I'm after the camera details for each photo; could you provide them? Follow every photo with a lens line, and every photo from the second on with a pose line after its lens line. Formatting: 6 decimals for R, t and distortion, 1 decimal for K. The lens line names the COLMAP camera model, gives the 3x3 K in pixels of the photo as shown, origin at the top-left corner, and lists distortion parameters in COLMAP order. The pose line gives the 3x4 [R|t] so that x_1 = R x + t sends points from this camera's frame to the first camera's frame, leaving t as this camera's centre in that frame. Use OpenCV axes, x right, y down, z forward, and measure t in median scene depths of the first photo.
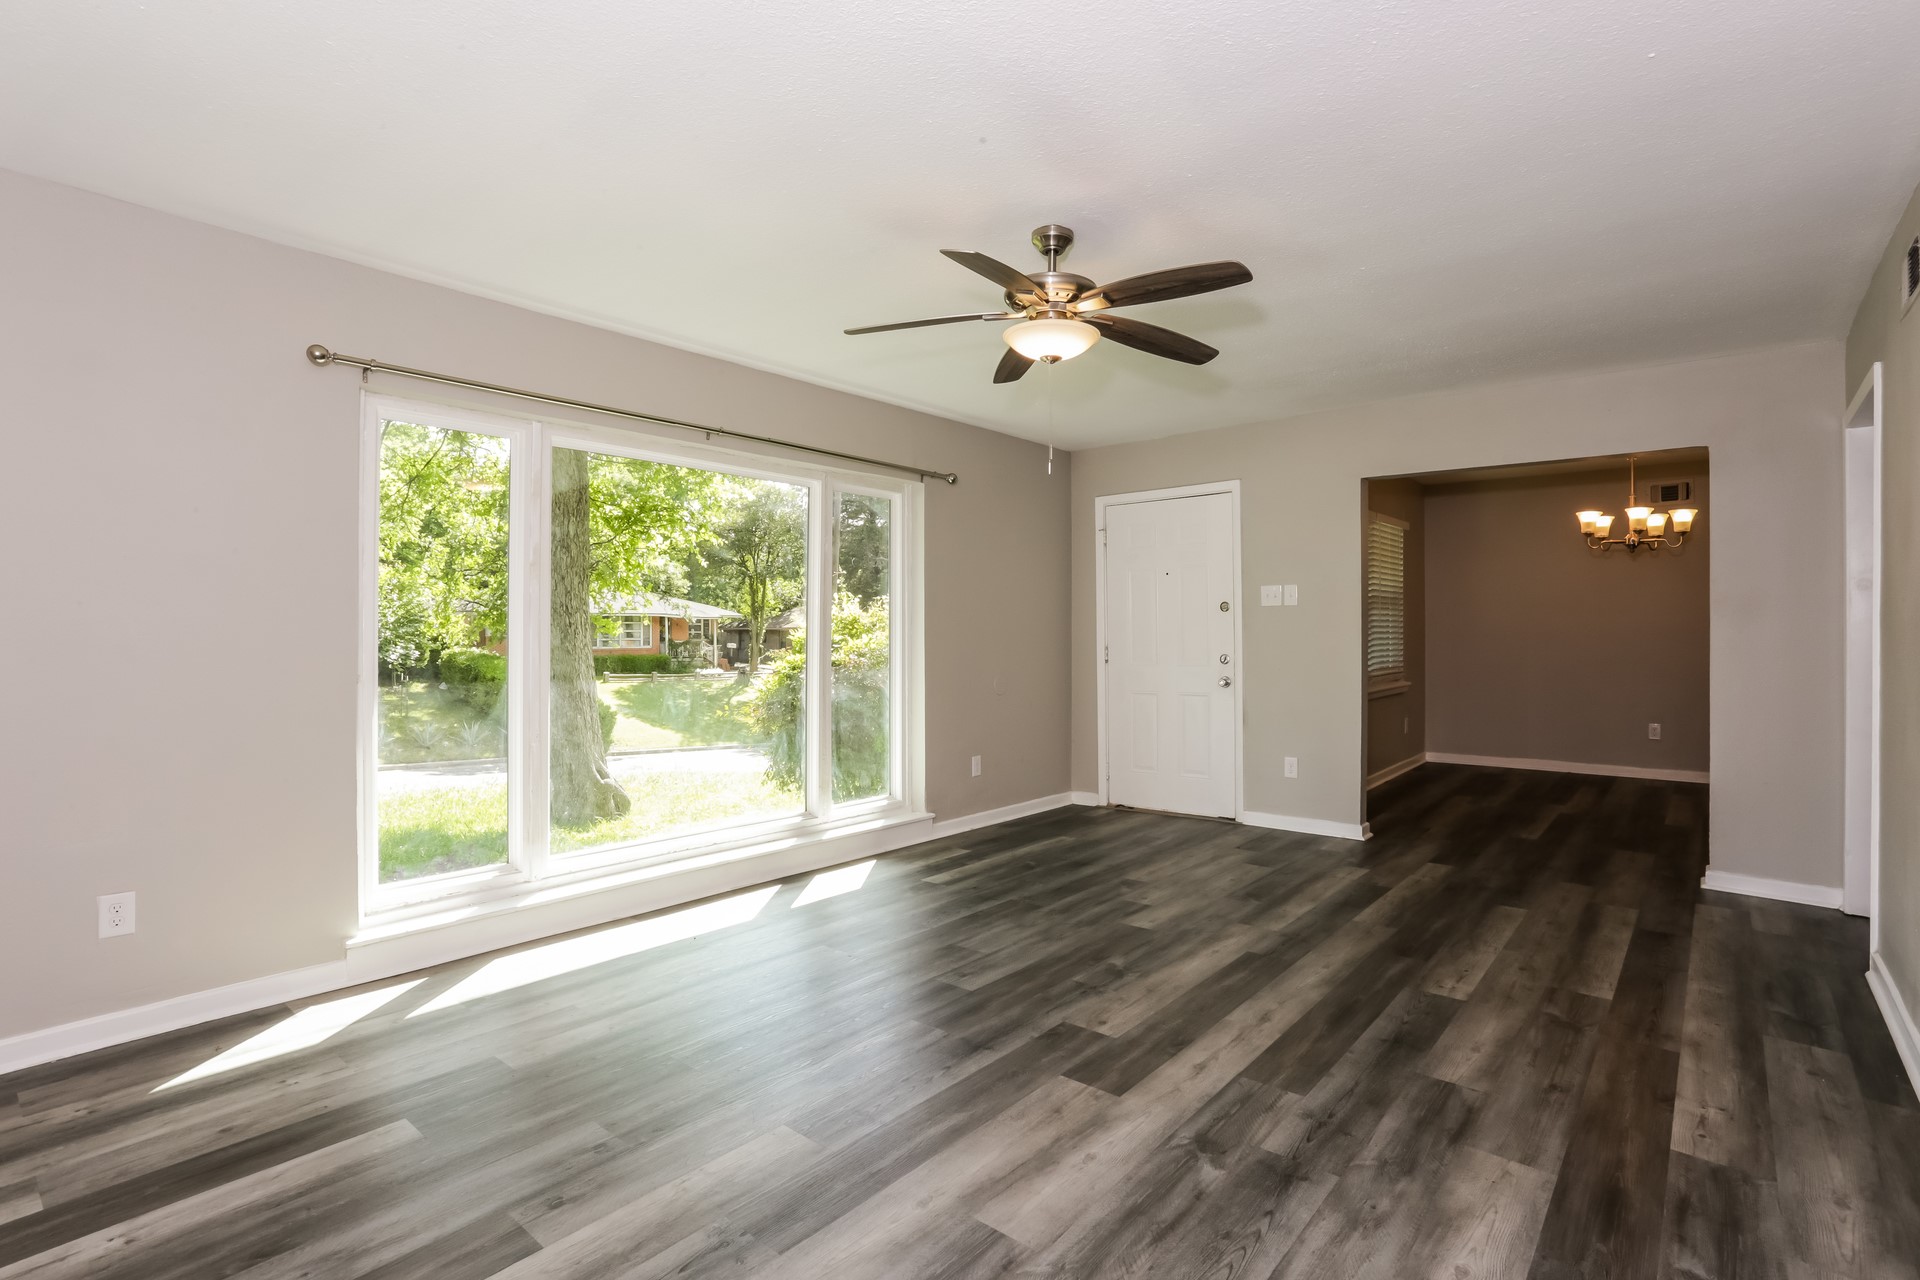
lens RADIAL K [[928.3, 0, 955.2], [0, 928.3, 633.1], [0, 0, 1]] dist [-0.062831, 0.025532]
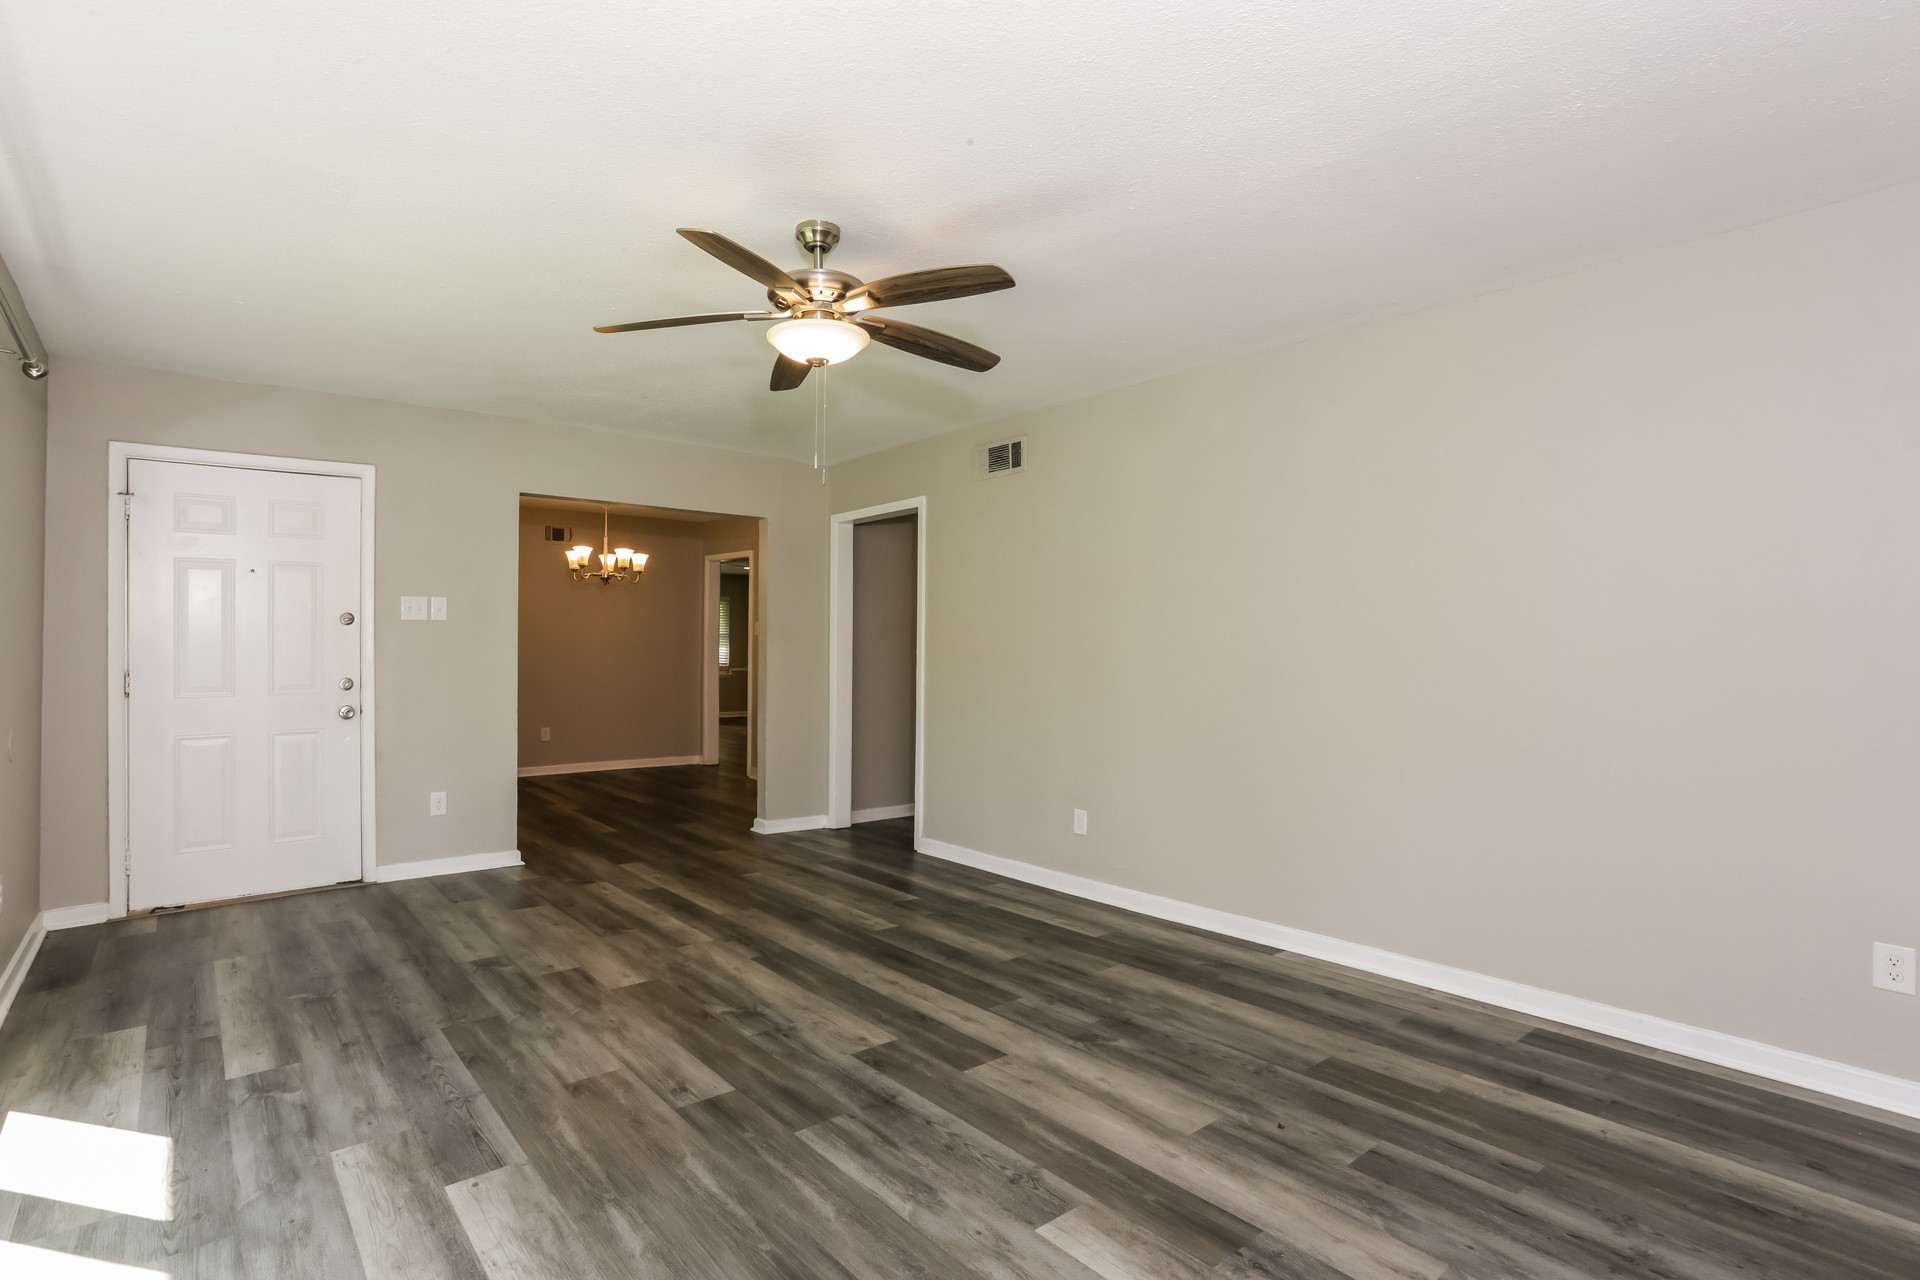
lens RADIAL K [[932.0, 0, 932.4], [0, 932.0, 640.9], [0, 0, 1]] dist [-0.070893, 0.026112]
pose [[0.174015, 0.010411, 0.984688, -0.788356], [0.000162, 0.999944, -0.010601, -0.001933], [-0.984743, 0.002004, 0.174004, 0.713496]]
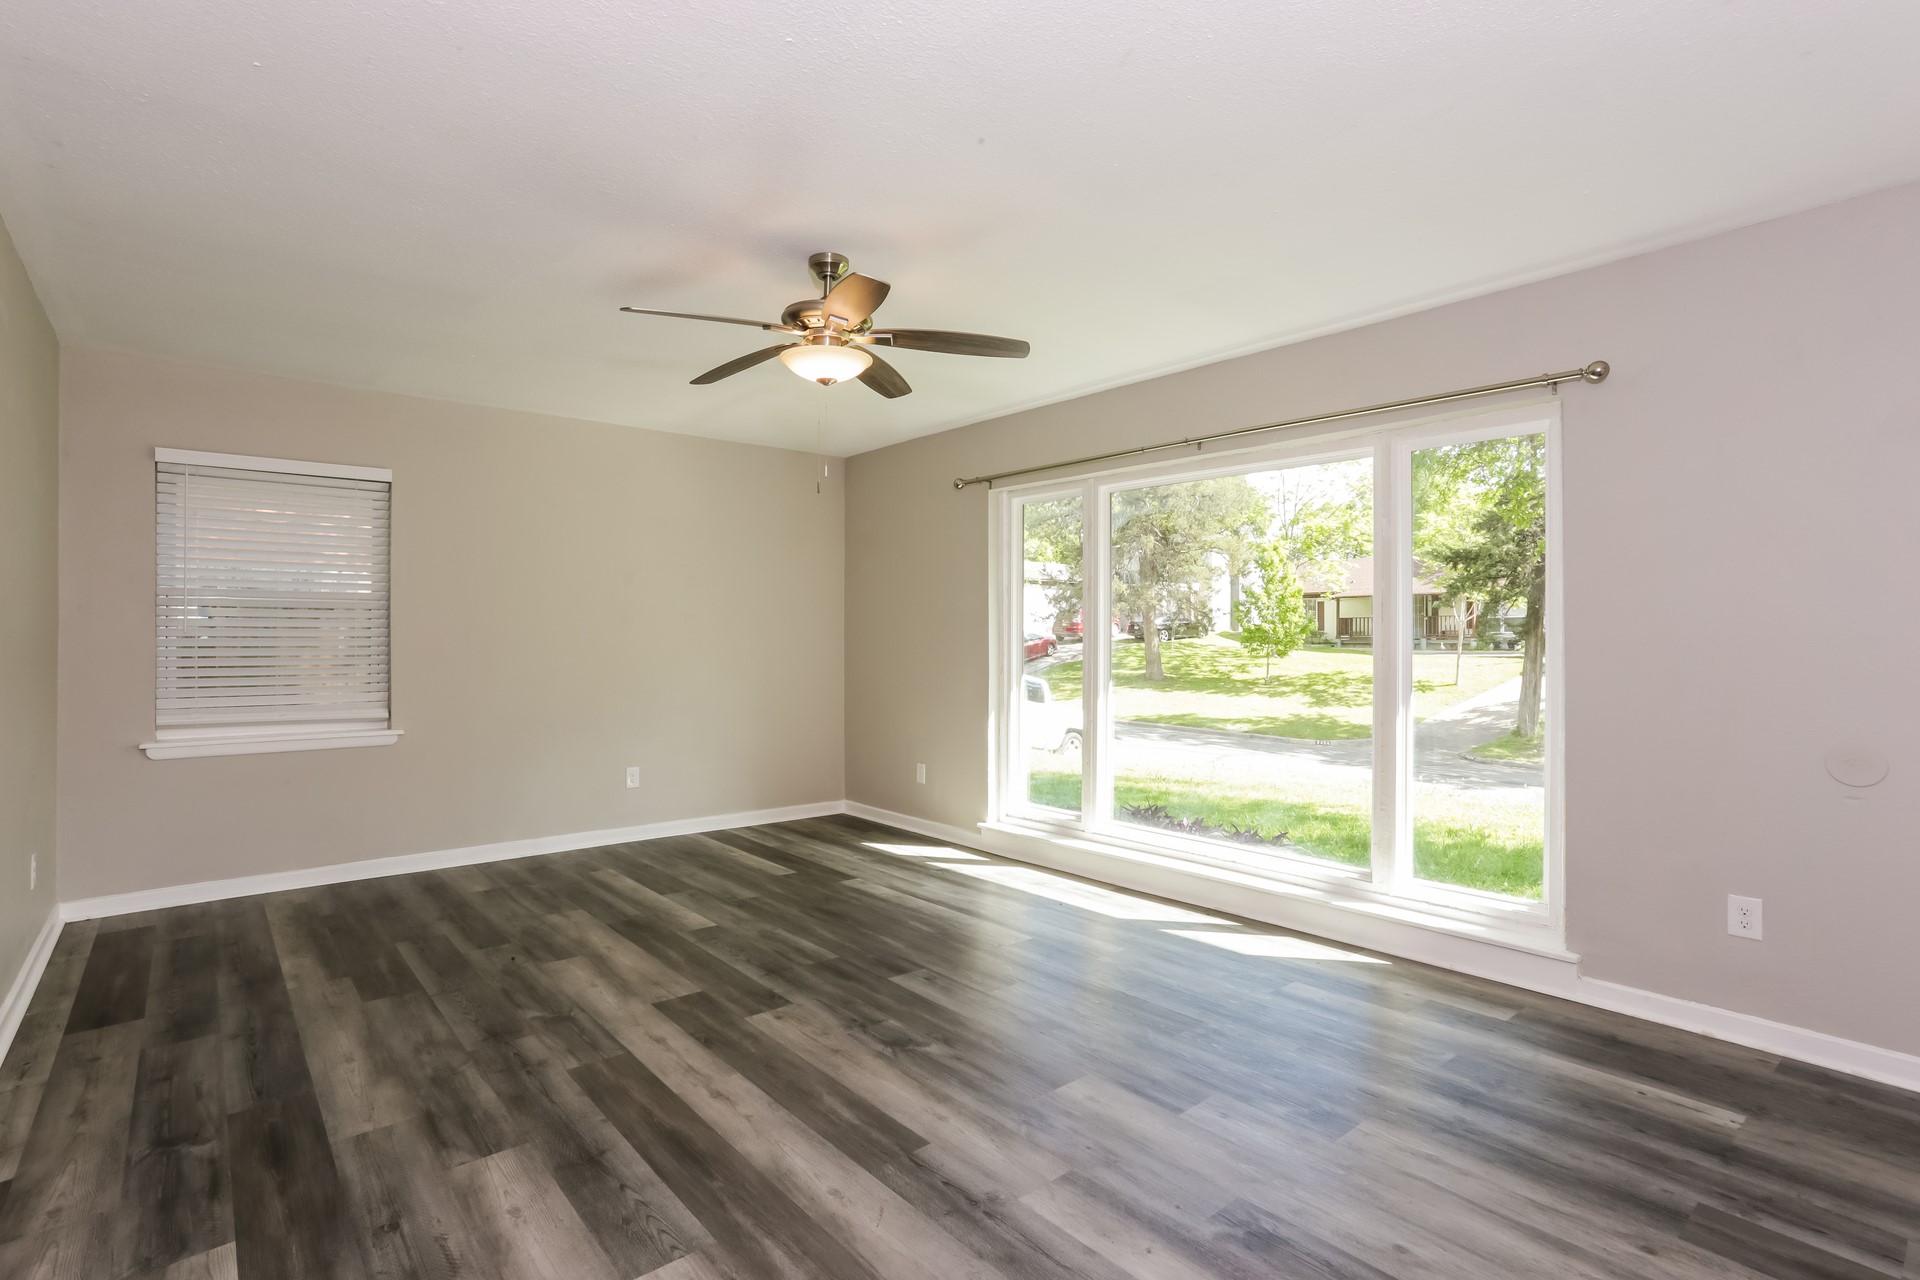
lens RADIAL K [[928.3, 0, 955.2], [0, 928.3, 633.1], [0, 0, 1]] dist [-0.062831, 0.025532]
pose [[-0.164268, -0.005662, -0.986399, 1.097511], [-0.005624, 0.999973, -0.004803, -0.004973], [0.986400, 0.004758, -0.164296, 1.301418]]
